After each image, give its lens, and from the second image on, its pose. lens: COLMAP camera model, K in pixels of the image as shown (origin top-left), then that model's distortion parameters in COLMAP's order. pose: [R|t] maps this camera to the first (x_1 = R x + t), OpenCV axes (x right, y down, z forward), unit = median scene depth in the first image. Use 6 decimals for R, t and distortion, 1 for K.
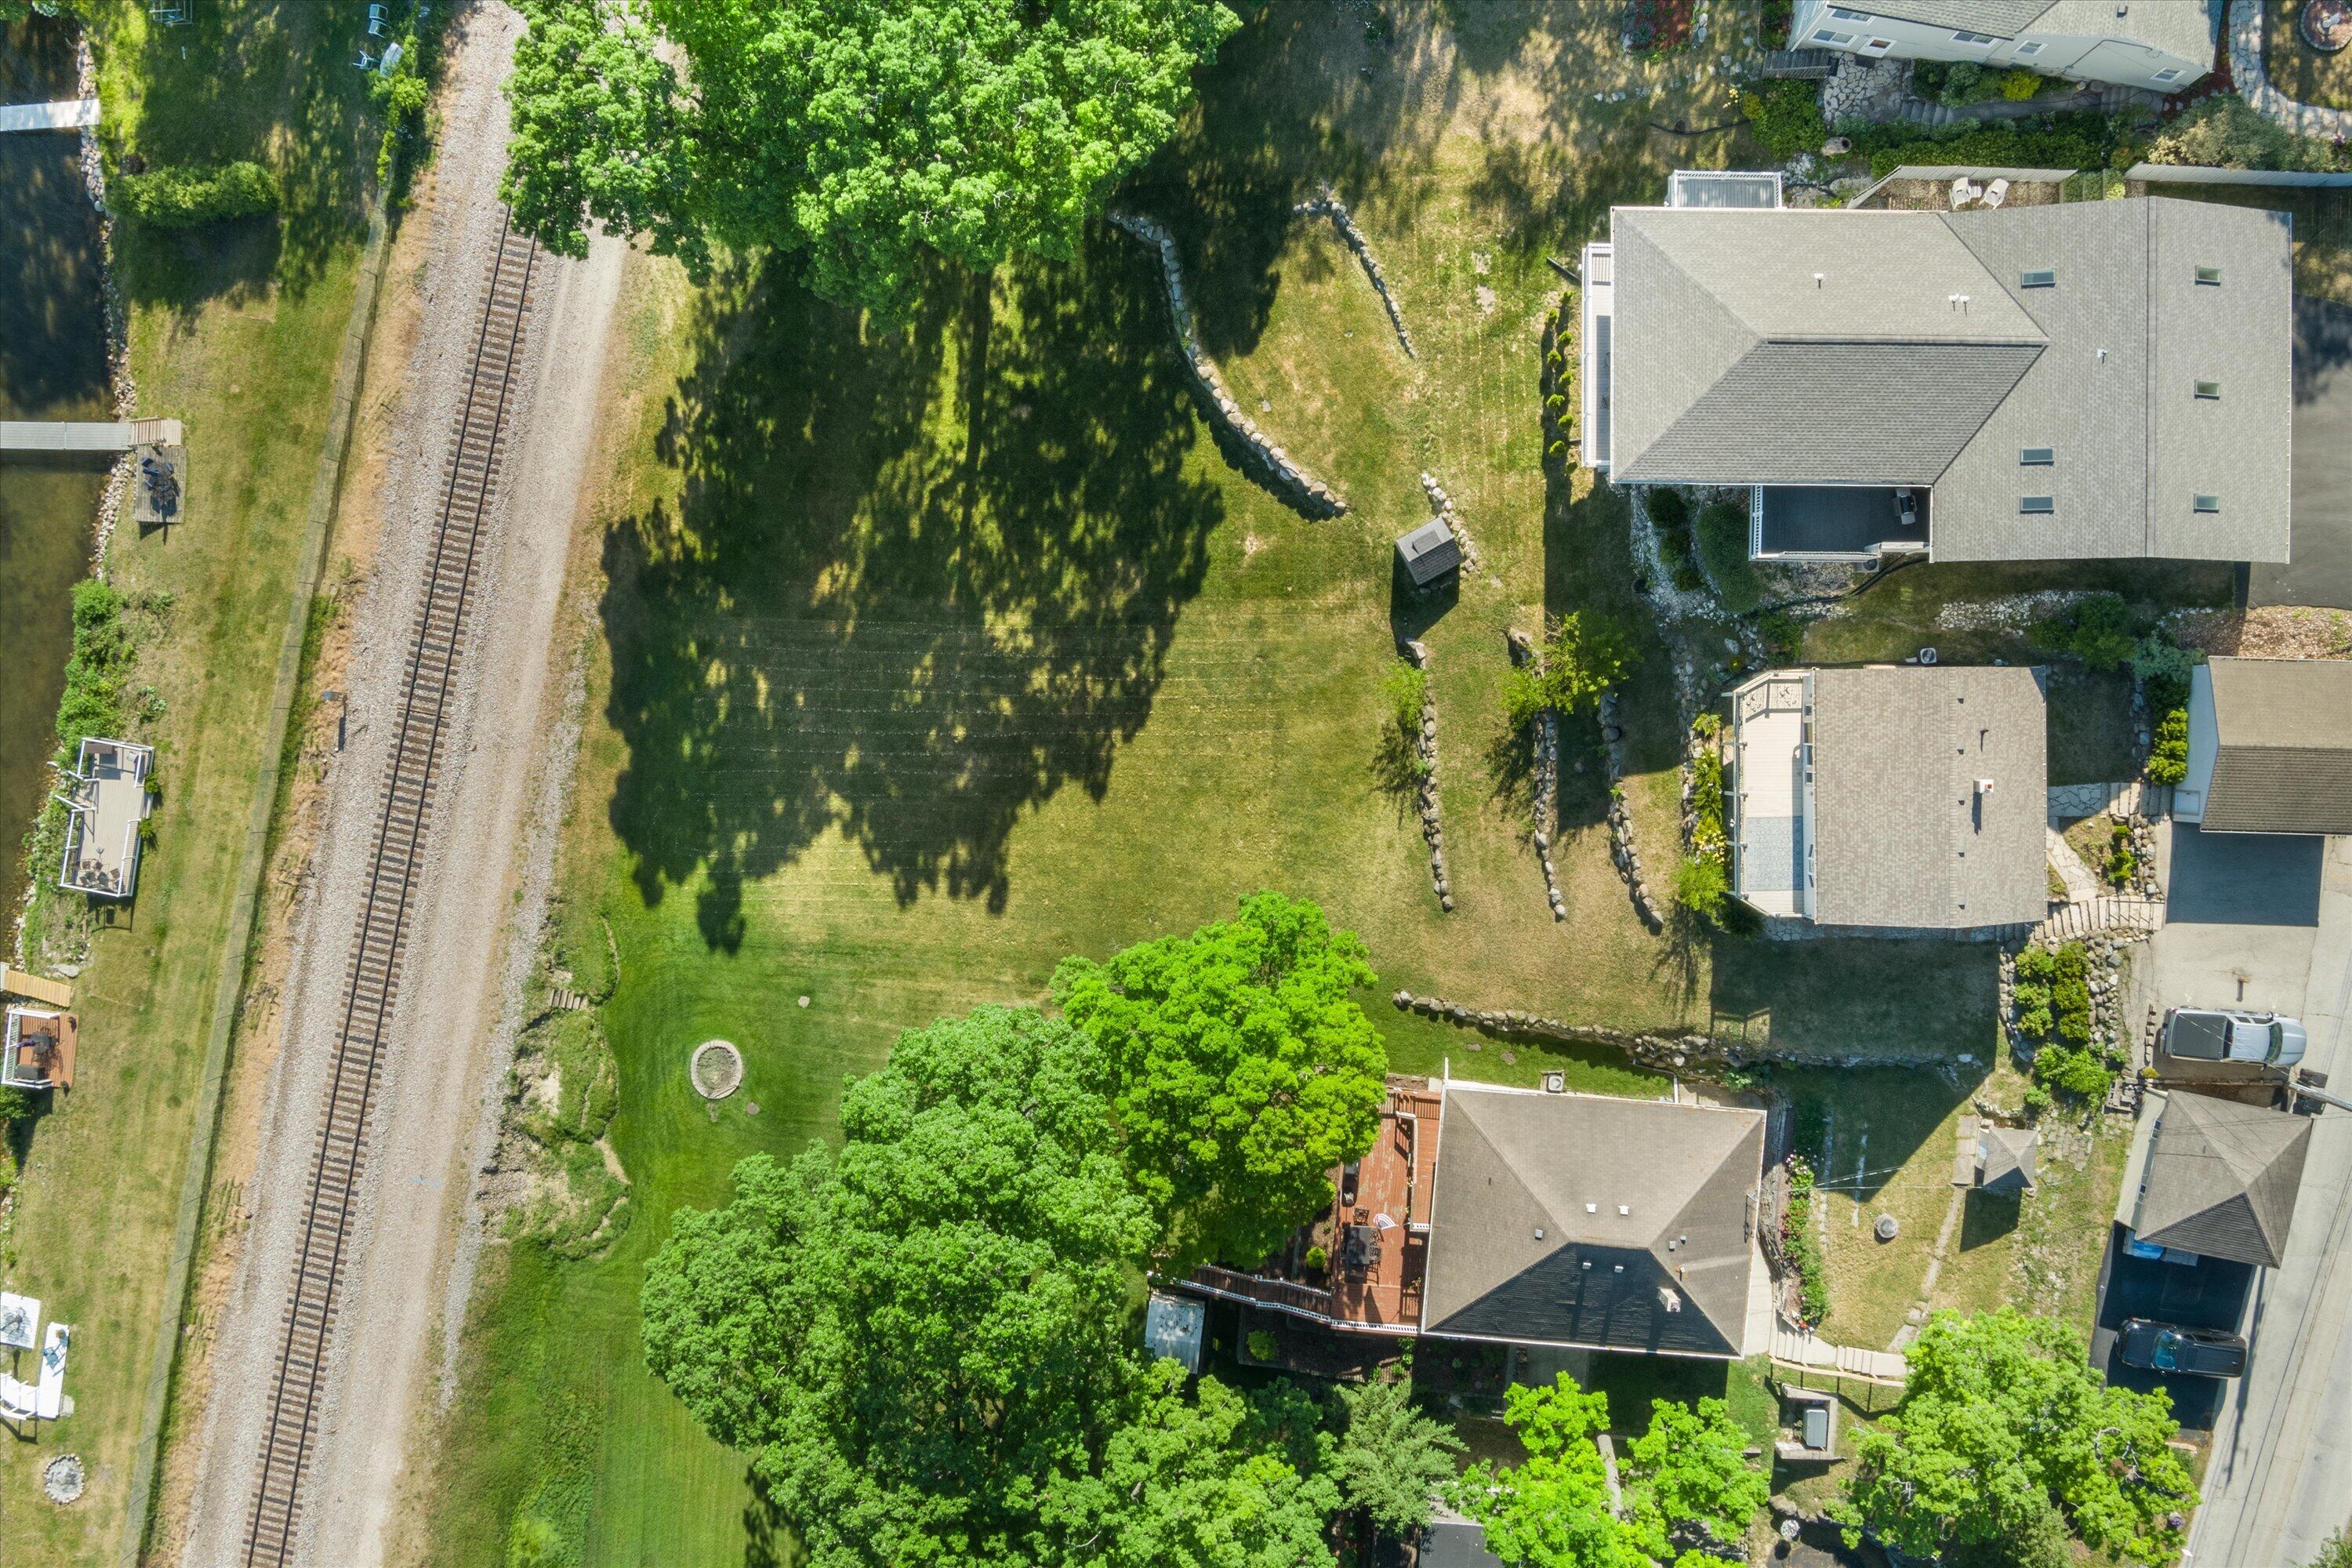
lens RADIAL K [[1921.4, 0, 1170.2], [0, 1921.4, 765.4], [0, 0, 1]] dist [-0.062489, 0.001946]
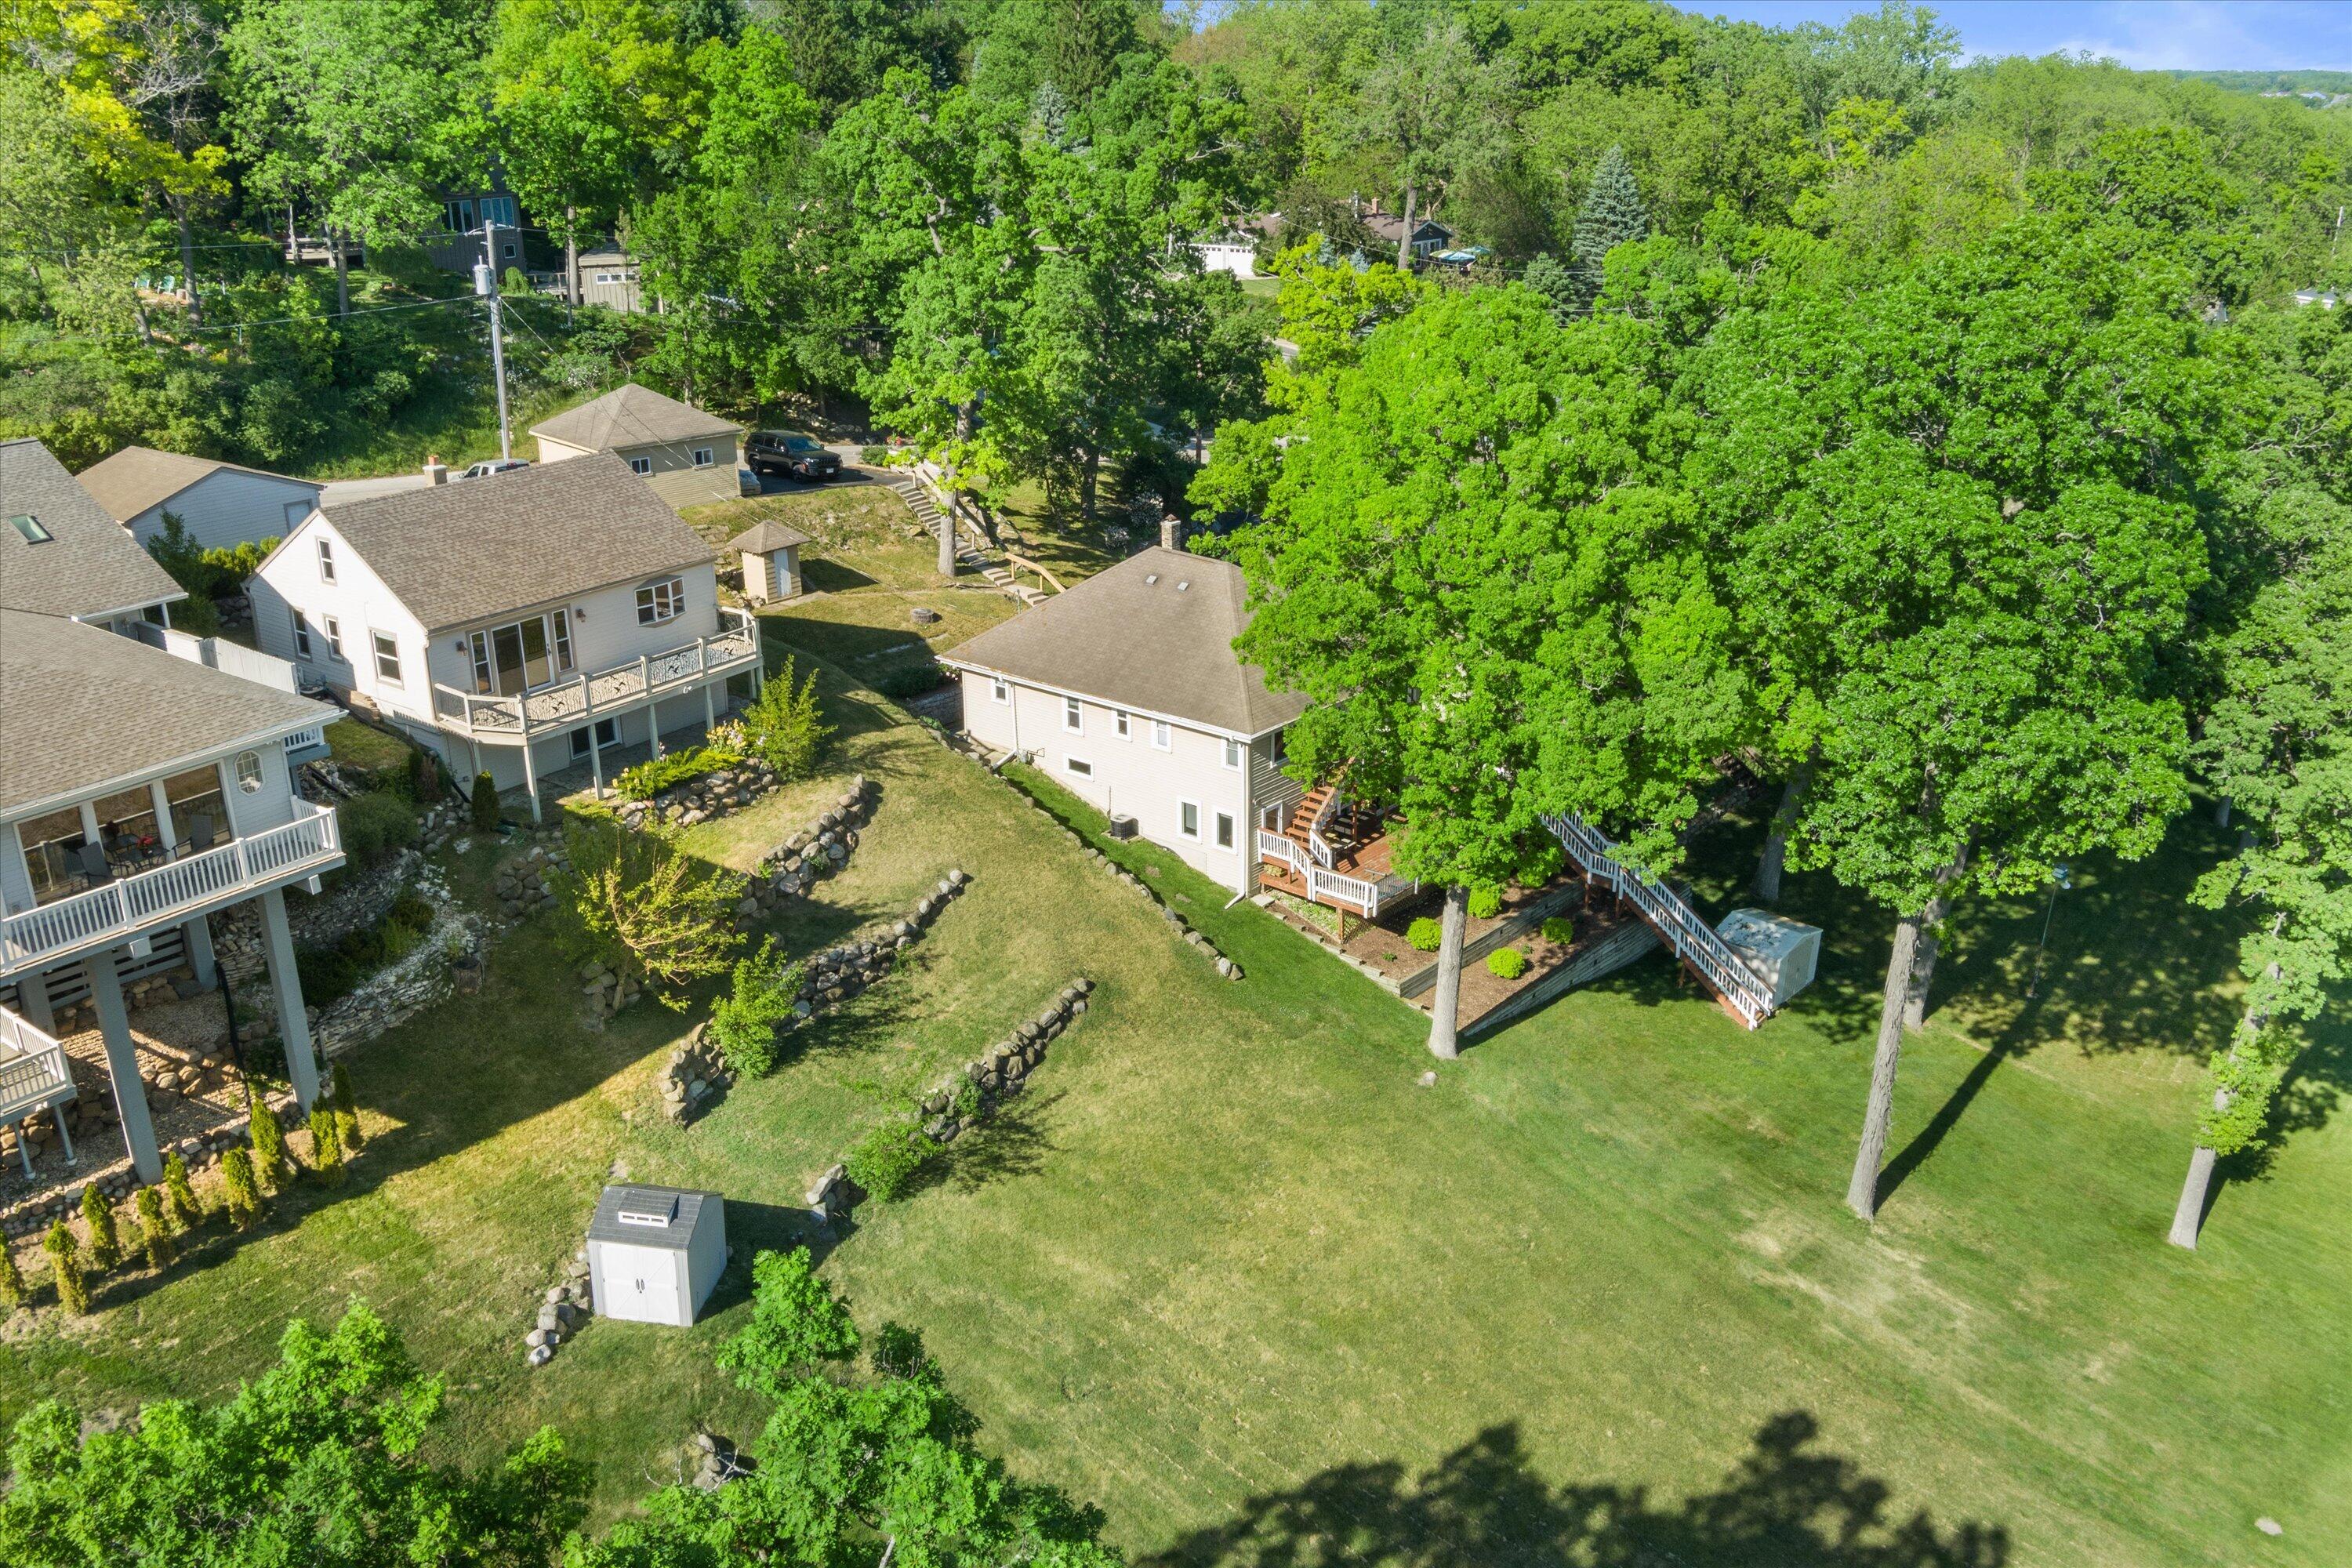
lens RADIAL K [[1921.4, 0, 1186.9], [0, 1921.4, 774.8], [0, 0, 1]] dist [-0.062489, 0.001946]
pose [[-0.812316, -0.181447, 0.554274, -0.216037], [0.582557, -0.297658, 0.756325, -0.358557], [0.027751, 0.937271, 0.347496, 0.718806]]
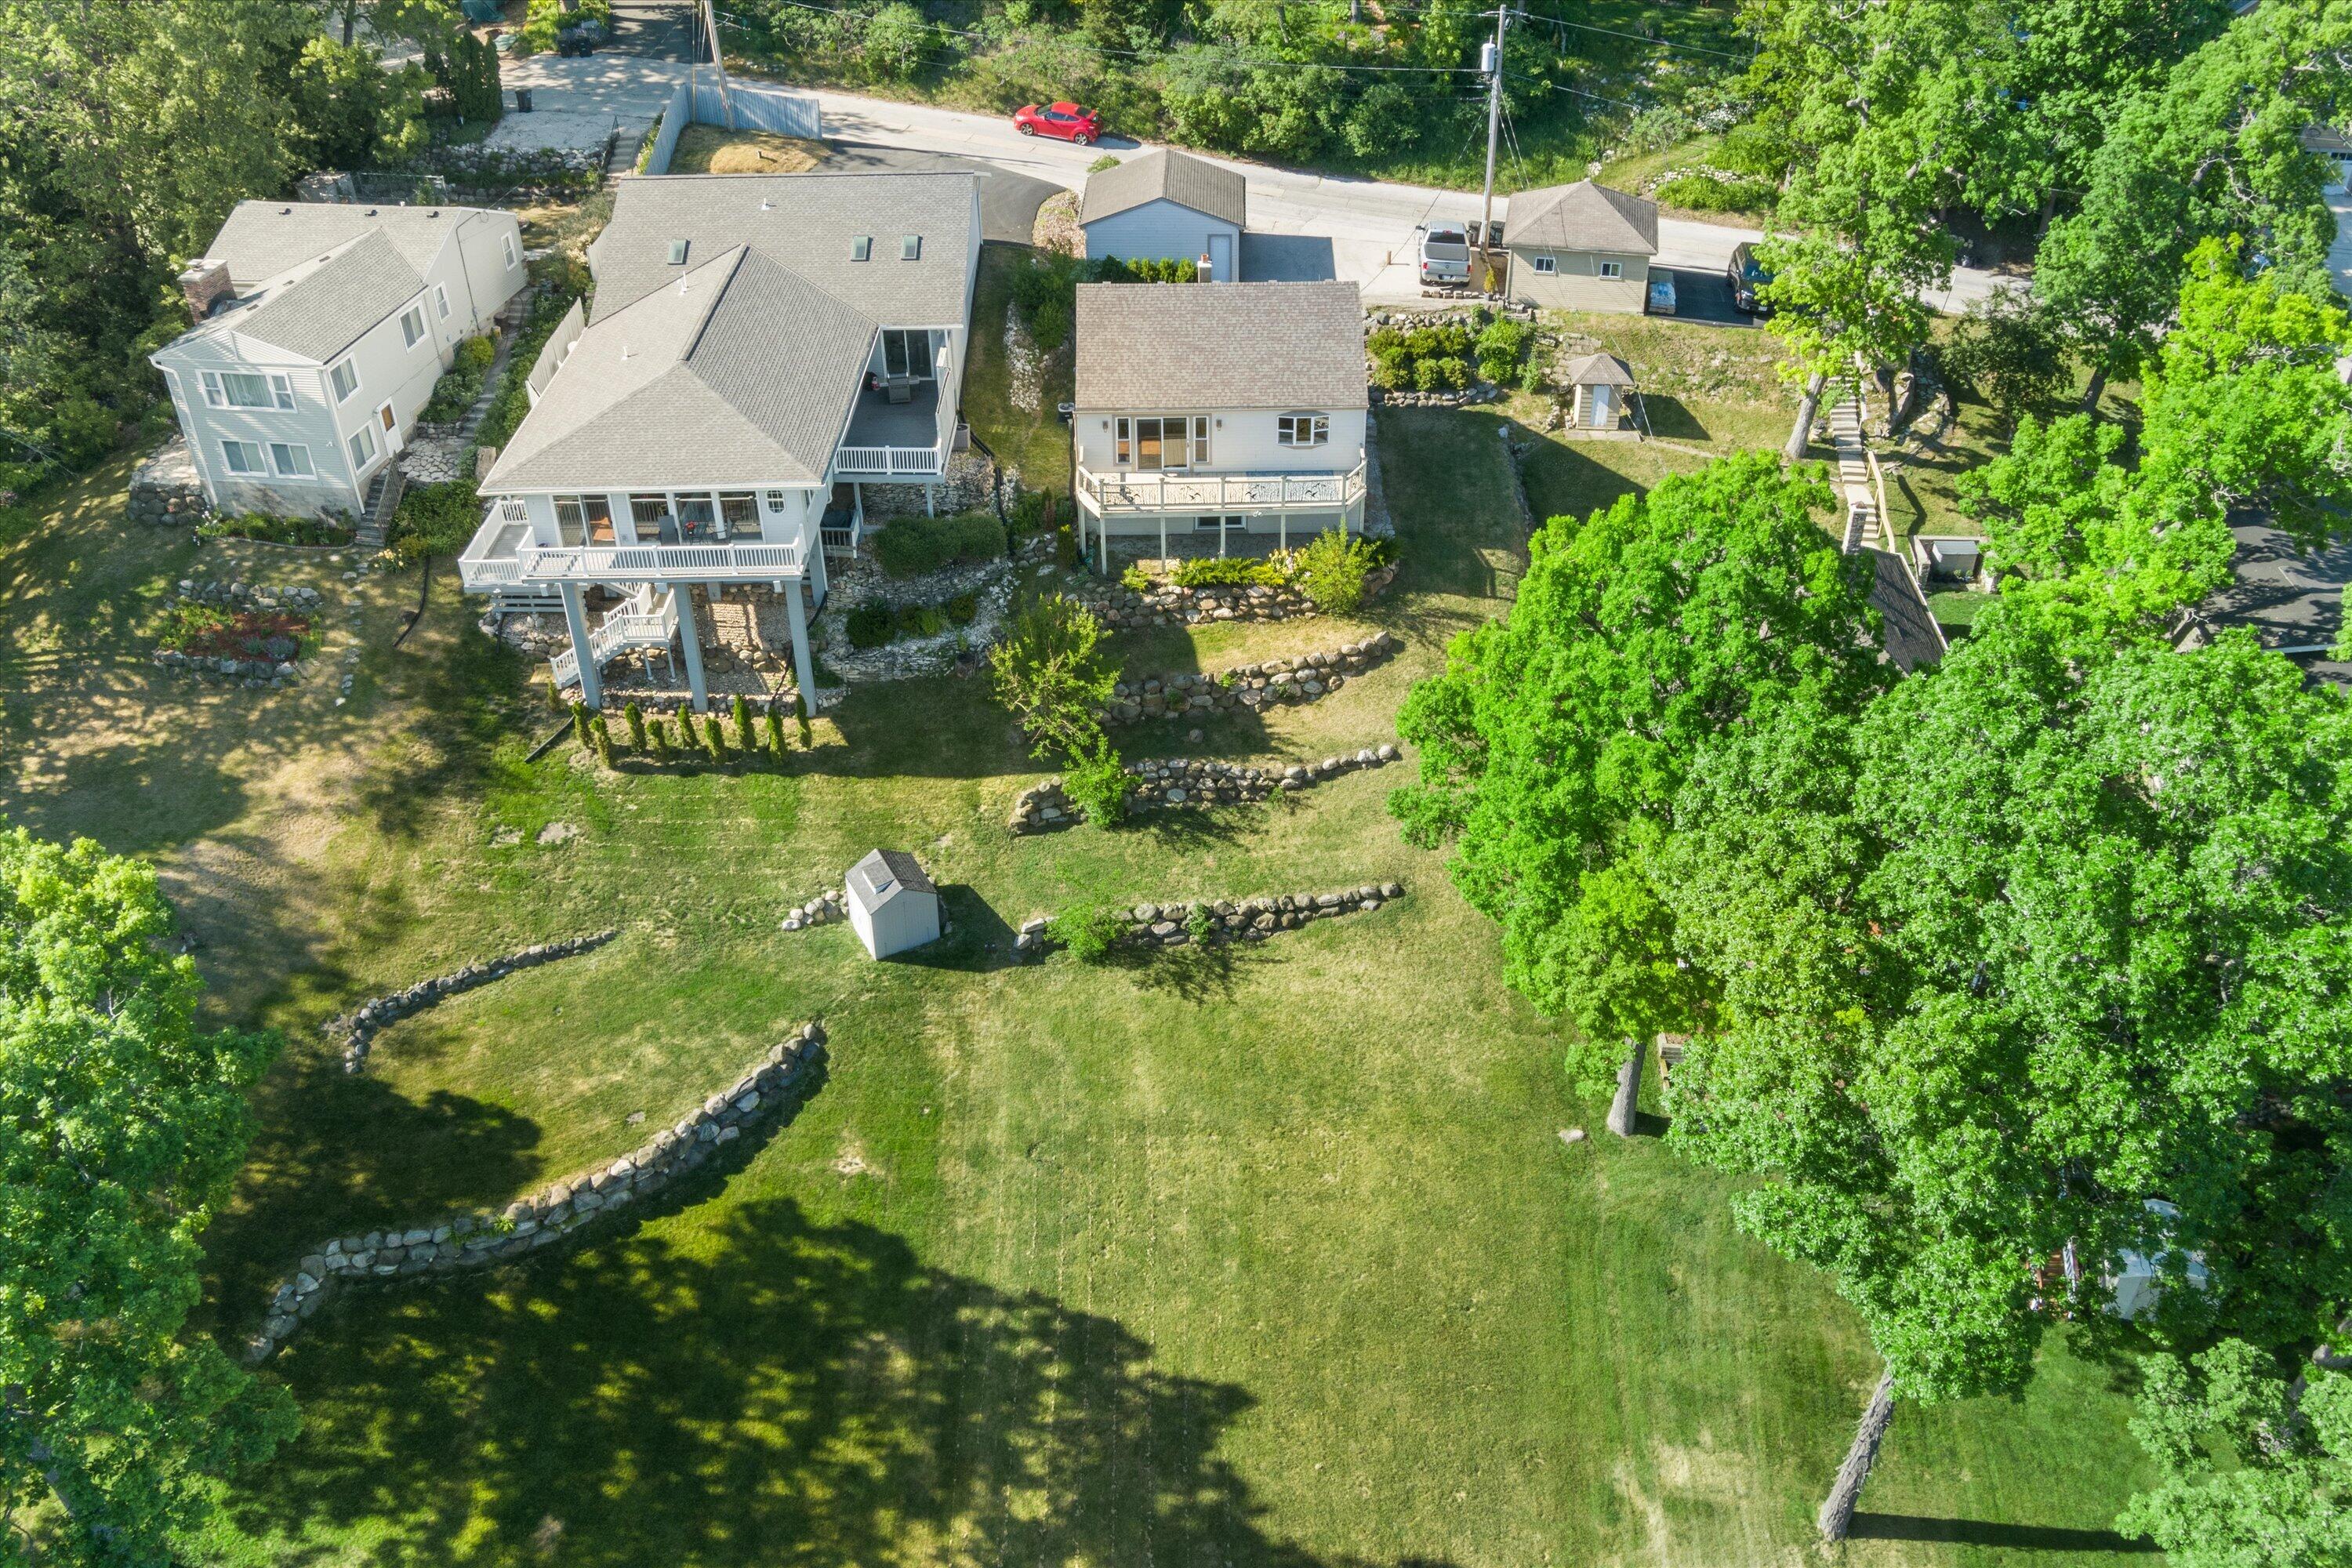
lens RADIAL K [[1921.4, 0, 1168.3], [0, 1921.4, 792.0], [0, 0, 1]] dist [-0.062489, 0.001946]
pose [[0.000837, -0.570770, 0.821109, -0.417112], [0.999677, -0.020394, -0.015195, 0.001461], [0.025419, 0.820857, 0.570569, 0.562205]]
